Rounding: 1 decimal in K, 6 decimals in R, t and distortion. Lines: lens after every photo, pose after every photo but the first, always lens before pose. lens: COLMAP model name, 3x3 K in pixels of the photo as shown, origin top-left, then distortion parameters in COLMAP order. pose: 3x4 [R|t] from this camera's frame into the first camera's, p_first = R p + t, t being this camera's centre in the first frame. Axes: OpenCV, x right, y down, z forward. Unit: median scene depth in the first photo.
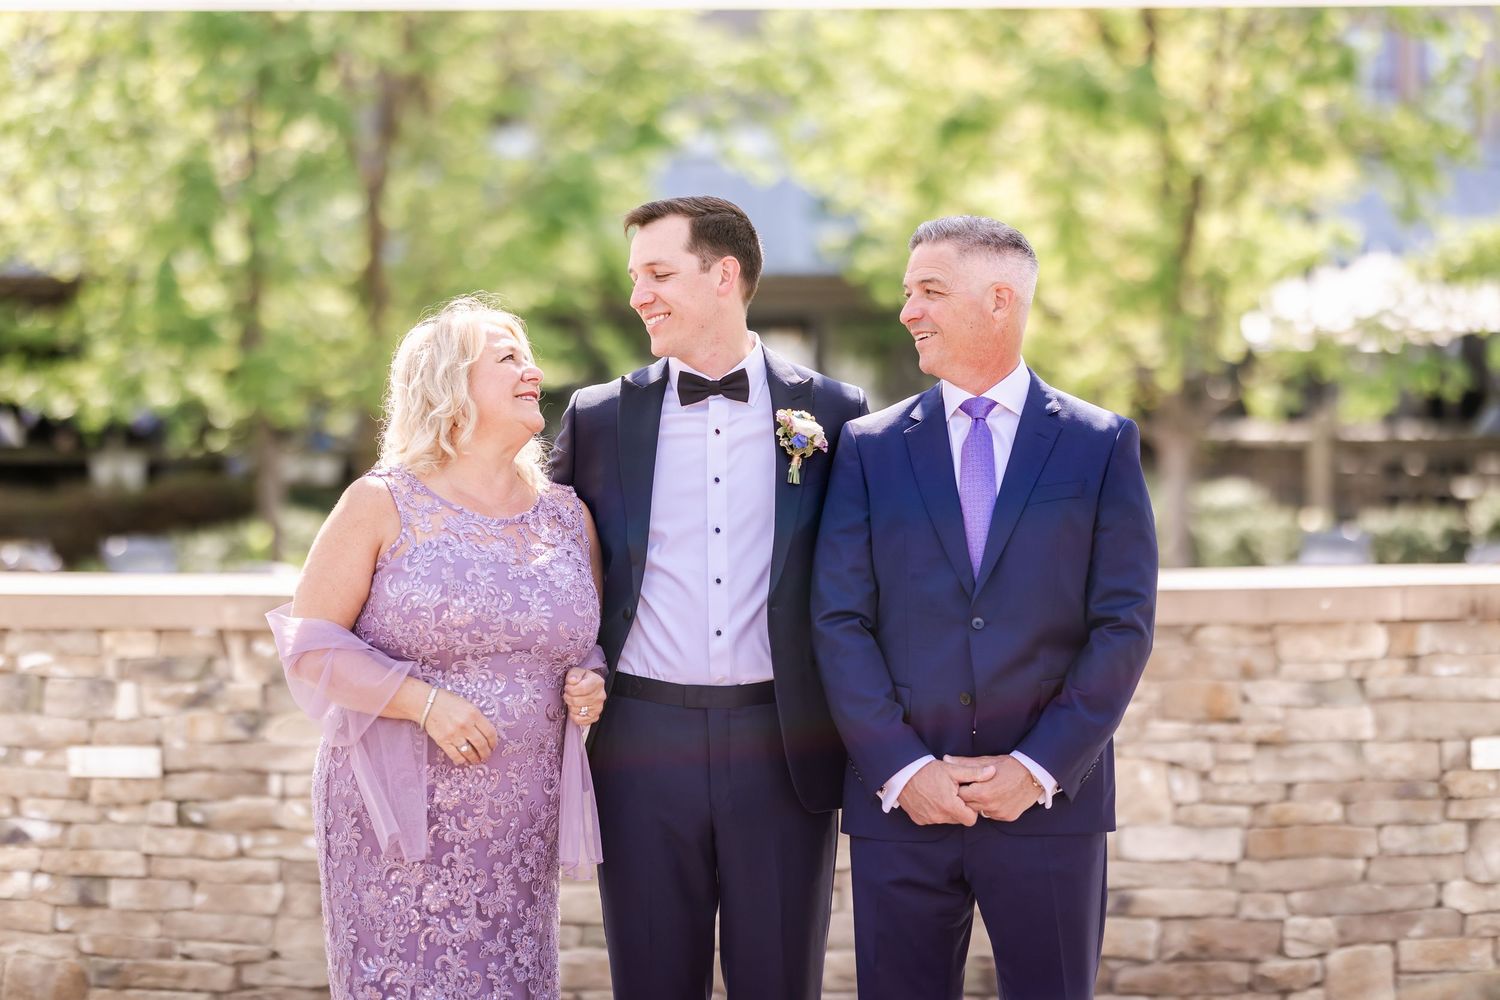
lens RADIAL K [[3672.7, 0, 750.0], [0, 3672.7, 500.0], [0, 0, 1]] dist [0.048267, -0.570997]
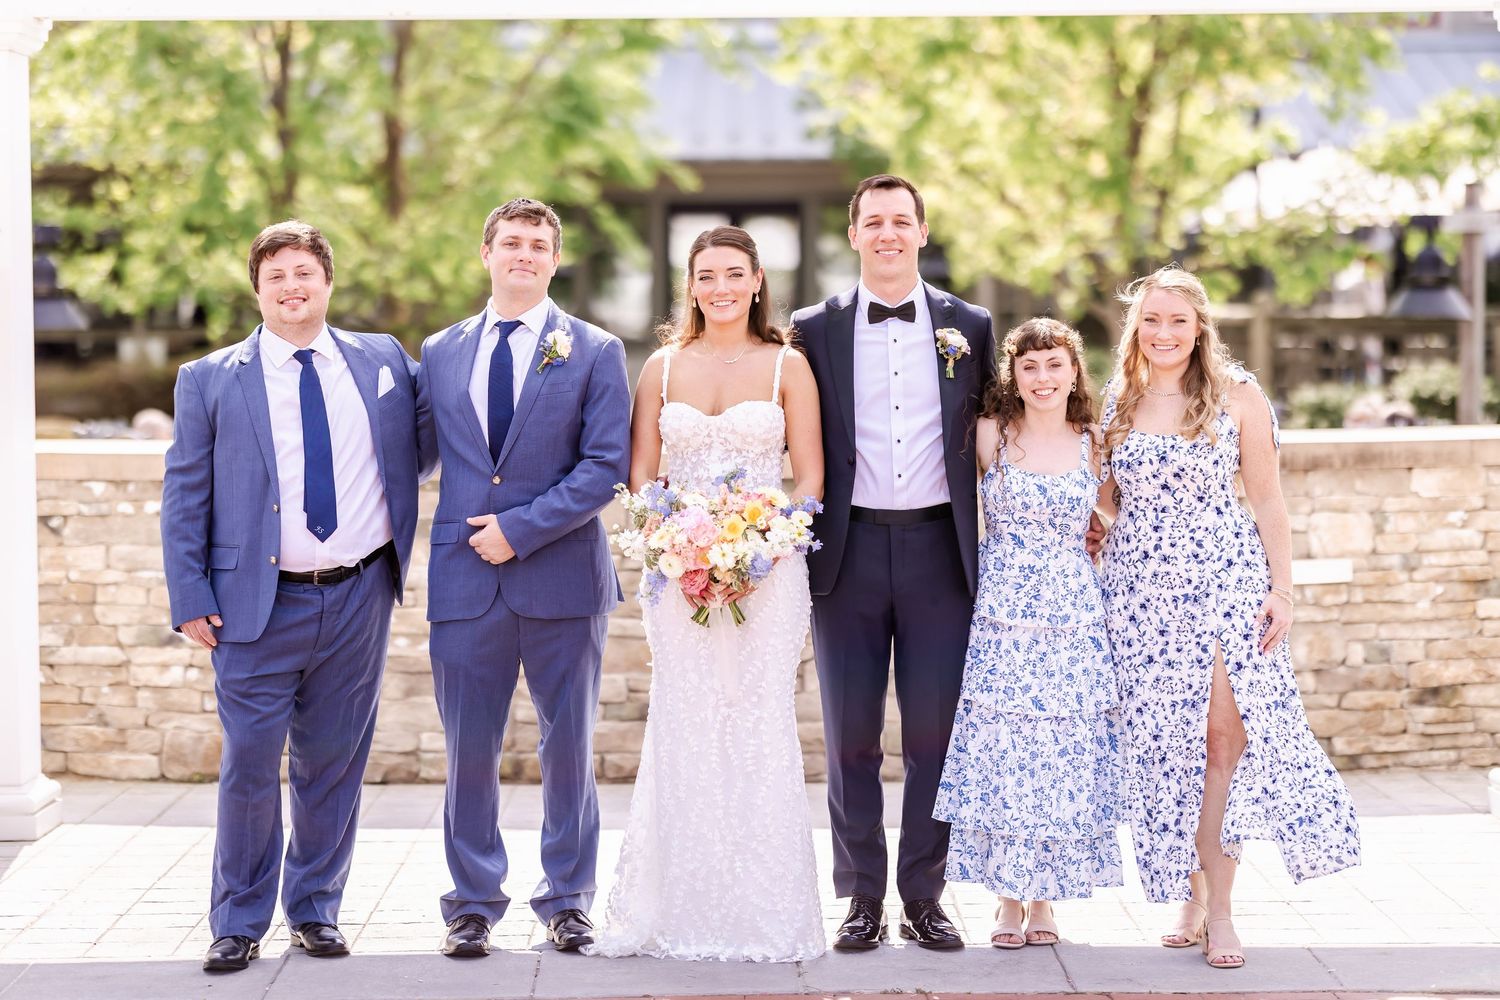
lens RADIAL K [[3749.8, 0, 750.0], [0, 3749.8, 500.0], [0, 0, 1]] dist [0.005063, 0.695629]
pose [[0.999995, -0.003083, 0.000926, 0.005006], [0.003049, 0.999394, 0.034684, -0.003957], [-0.001032, -0.034681, 0.999398, -0.337364]]
